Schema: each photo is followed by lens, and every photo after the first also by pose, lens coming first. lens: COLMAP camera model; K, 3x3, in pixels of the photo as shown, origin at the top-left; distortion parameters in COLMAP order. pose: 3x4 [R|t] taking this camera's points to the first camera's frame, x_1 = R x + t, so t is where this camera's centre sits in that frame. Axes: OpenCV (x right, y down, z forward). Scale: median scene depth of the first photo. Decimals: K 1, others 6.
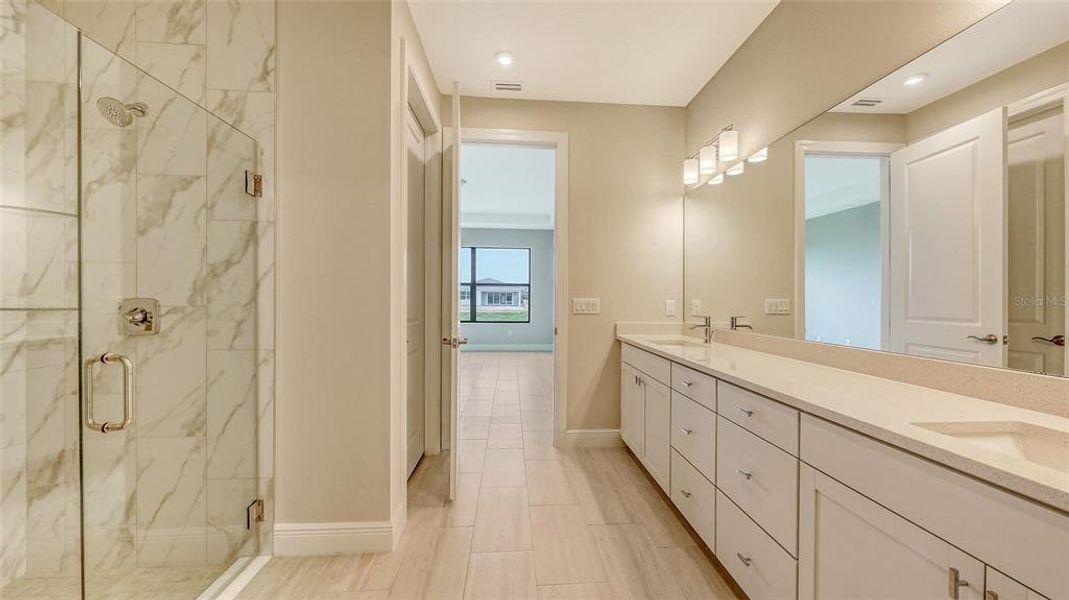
lens RADIAL K [[360.9, 0, 535.5], [0, 360.9, 299.7], [0, 0, 1]] dist [-0.001608, -0.000099]
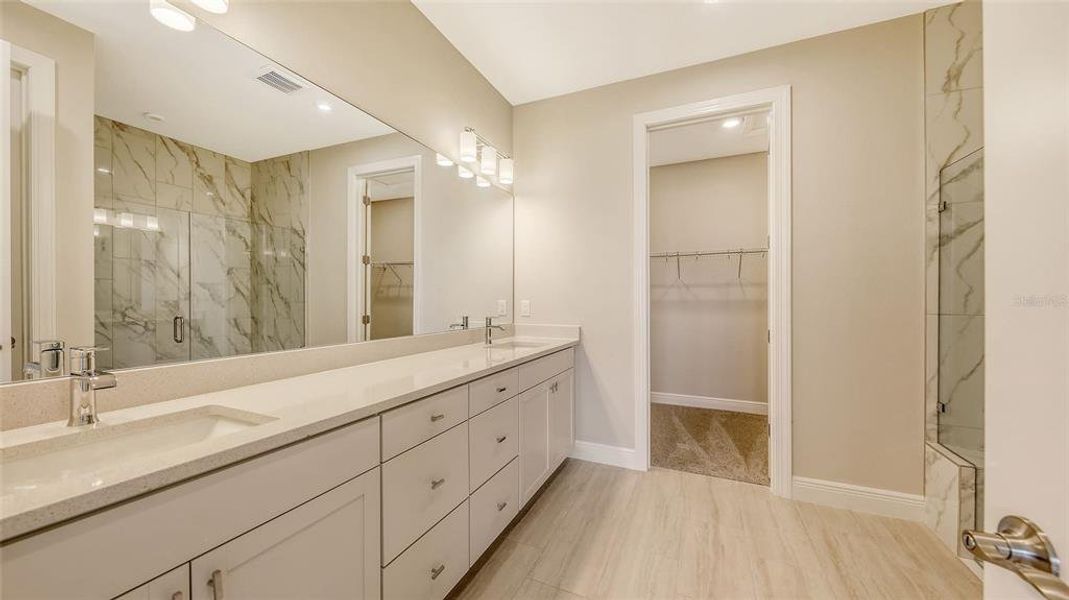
lens RADIAL K [[360.9, 0, 538.9], [0, 360.9, 301.6], [0, 0, 1]] dist [-0.001608, -0.000099]
pose [[-0.880692, -0.006884, 0.473640, -0.103442], [-0.003310, 0.999959, 0.008378, -0.004633], [-0.473678, 0.005810, -0.880679, 1.688490]]
